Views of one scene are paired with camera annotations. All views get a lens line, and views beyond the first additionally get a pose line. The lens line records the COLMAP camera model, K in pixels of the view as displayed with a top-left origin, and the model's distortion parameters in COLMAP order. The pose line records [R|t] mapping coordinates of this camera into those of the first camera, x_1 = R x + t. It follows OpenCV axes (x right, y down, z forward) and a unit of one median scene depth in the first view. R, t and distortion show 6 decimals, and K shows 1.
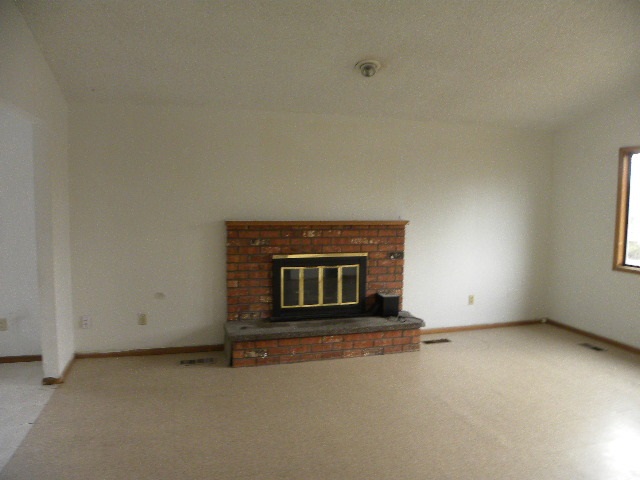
lens RADIAL K [[488.8, 0, 321.5], [0, 488.8, 239.4], [0, 0, 1]] dist [-0.162606, 0.095315]
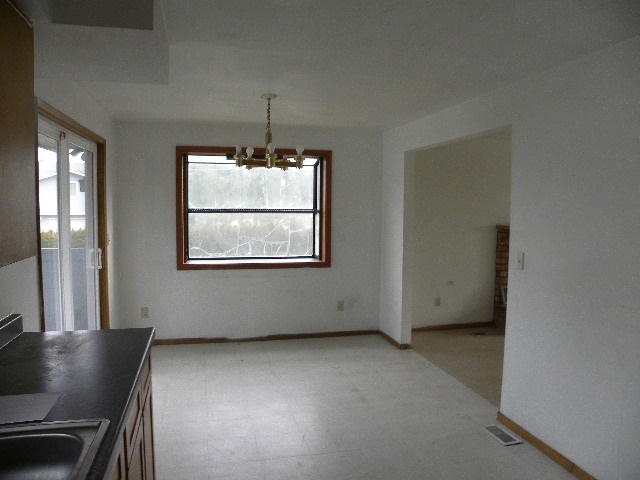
lens RADIAL K [[488.8, 0, 321.5], [0, 488.8, 239.4], [0, 0, 1]] dist [-0.162606, 0.095315]
pose [[0.998729, 0.006096, -0.050028, -0.594904], [-0.006163, 0.999980, -0.001181, 0.003536], [0.050020, 0.001488, 0.998747, -0.297943]]
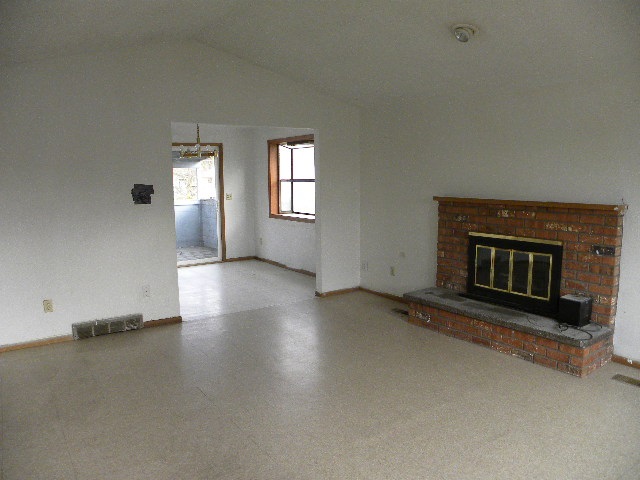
lens RADIAL K [[488.8, 0, 321.5], [0, 488.8, 239.4], [0, 0, 1]] dist [-0.162606, 0.095315]
pose [[0.299932, 0.104988, -0.948166, 0.759771], [-0.071204, 0.993617, 0.087497, -0.017474], [0.951300, 0.041270, 0.305493, 0.397279]]
